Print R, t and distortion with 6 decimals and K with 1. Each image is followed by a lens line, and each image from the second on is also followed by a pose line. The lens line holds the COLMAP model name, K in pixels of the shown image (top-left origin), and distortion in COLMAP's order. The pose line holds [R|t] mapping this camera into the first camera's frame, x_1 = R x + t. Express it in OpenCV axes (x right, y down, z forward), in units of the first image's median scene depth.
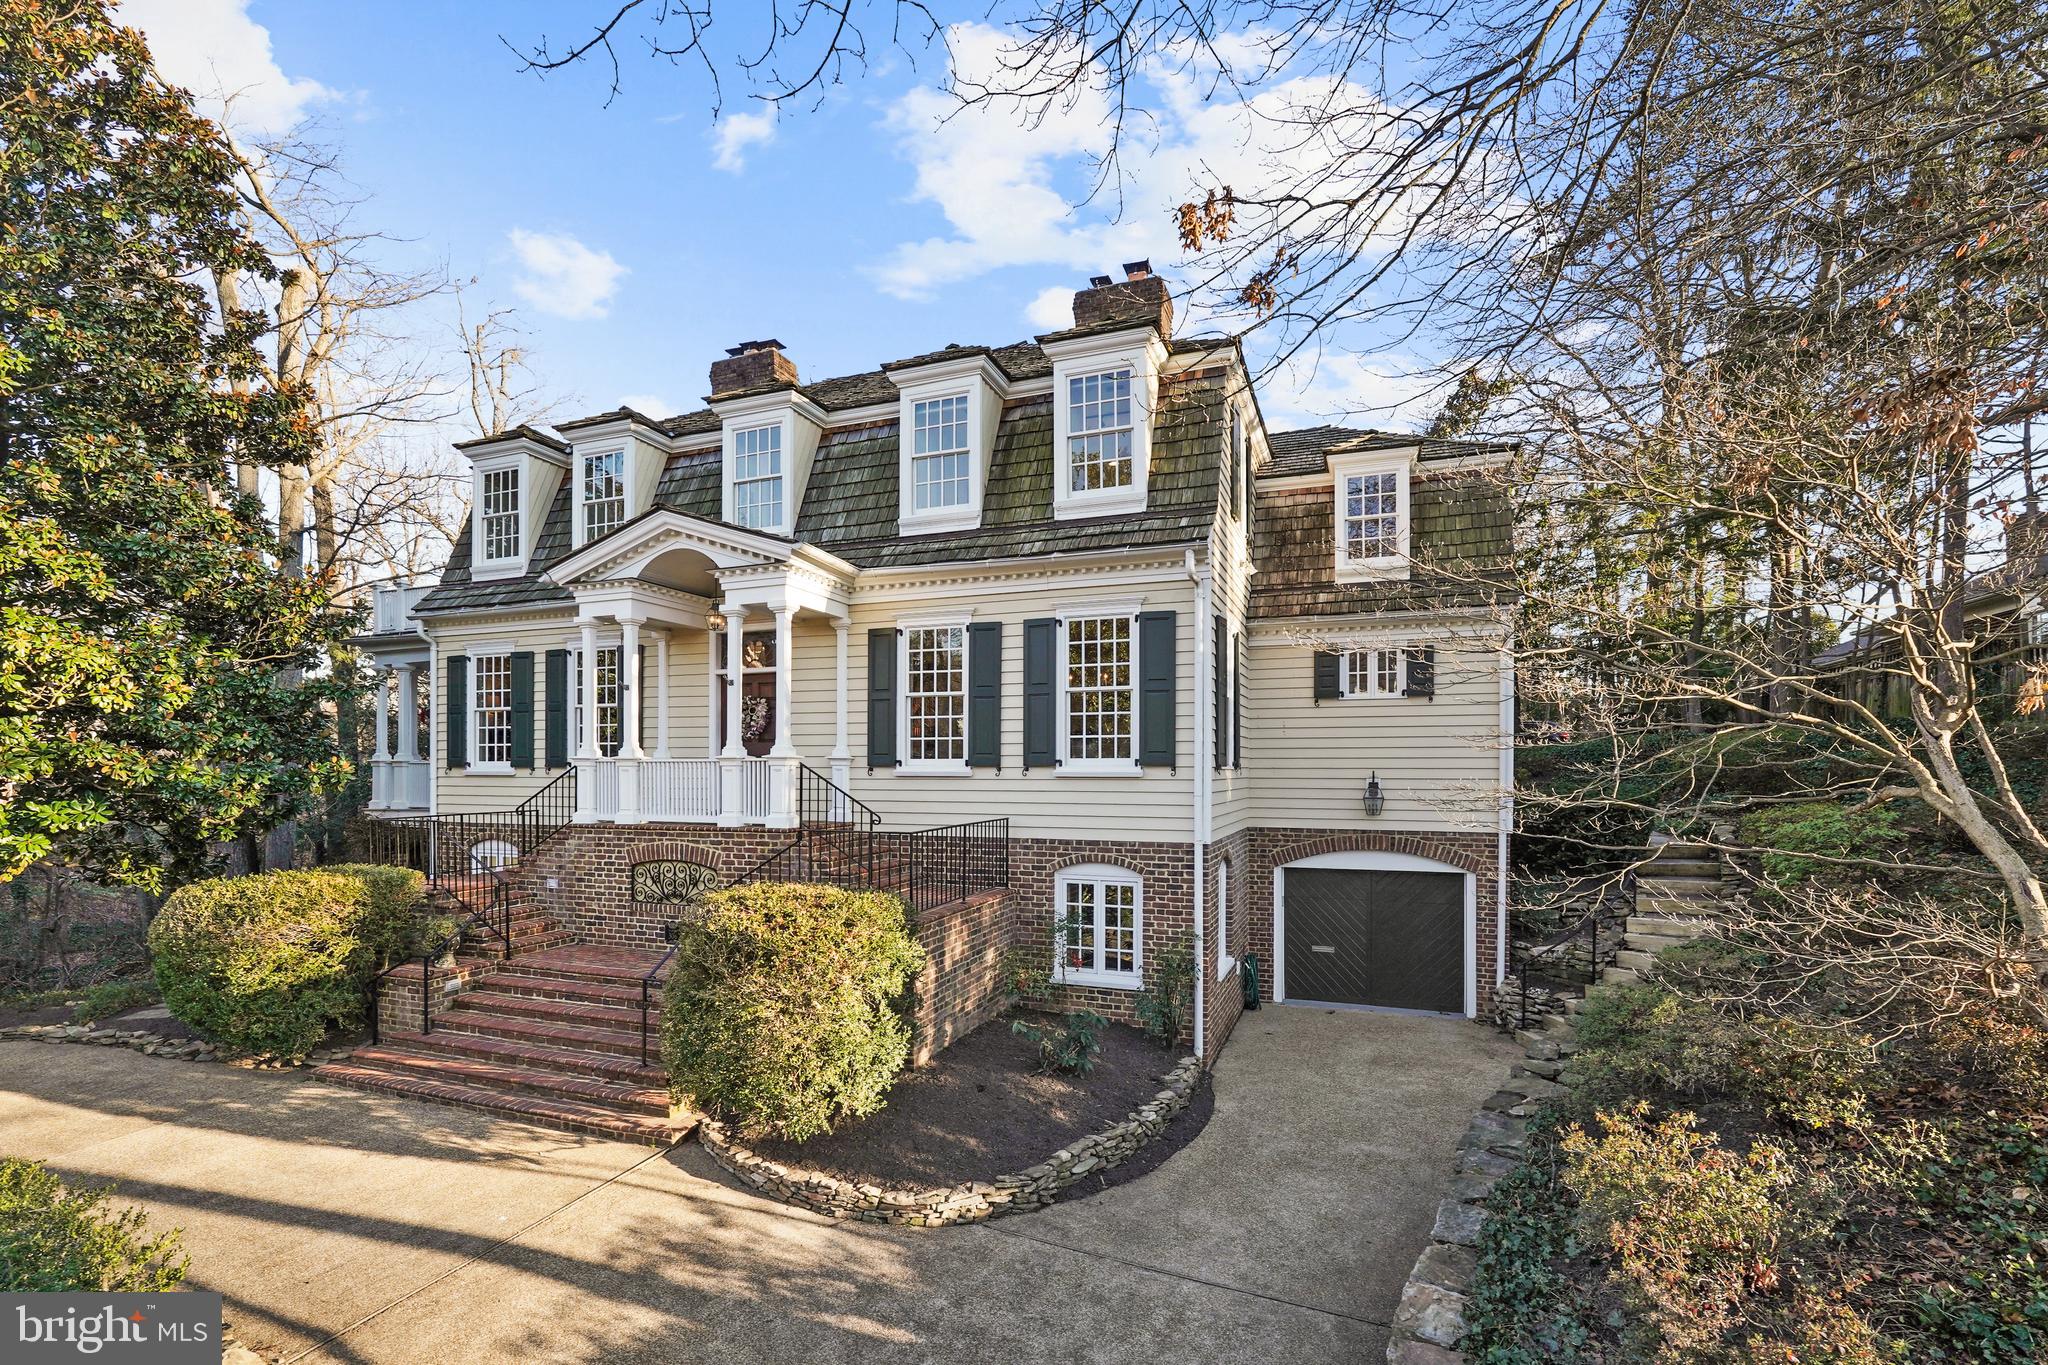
lens RADIAL K [[926.5, 0, 1024.3], [0, 926.5, 769.2], [0, 0, 1]] dist [-0.000525, 0.000023]
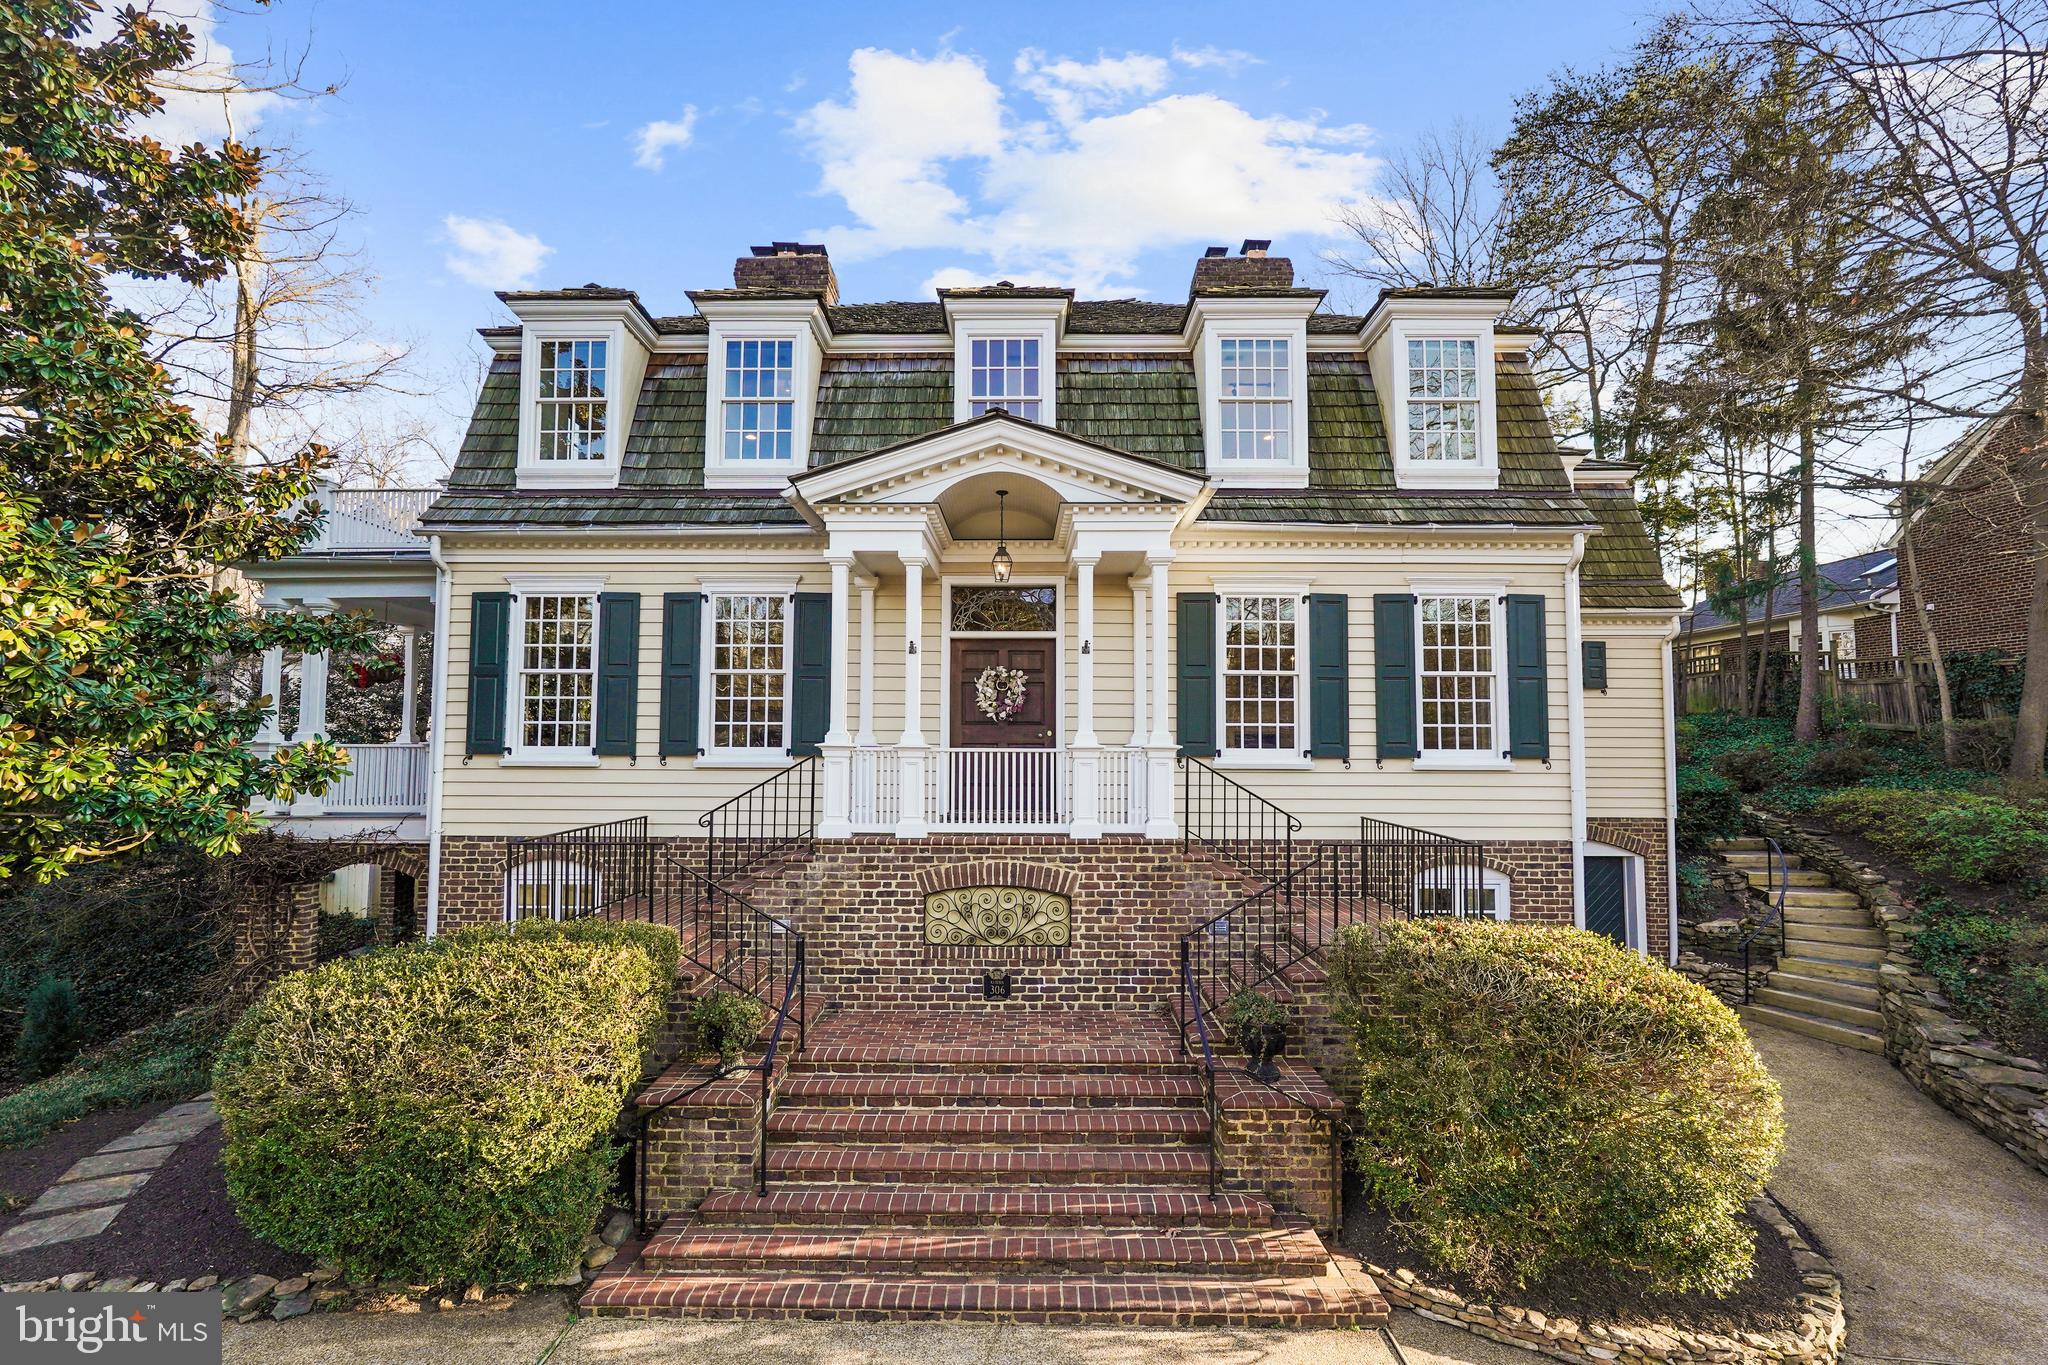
lens RADIAL K [[974.3, 0, 1024.0], [0, 974.3, 682.5], [0, 0, 1]] dist [-0.043541, 0.000005]
pose [[0.932430, 0.031301, 0.359993, -0.503016], [-0.002775, 0.996832, -0.079485, -0.000800], [-0.361340, 0.073115, 0.929563, 0.204325]]
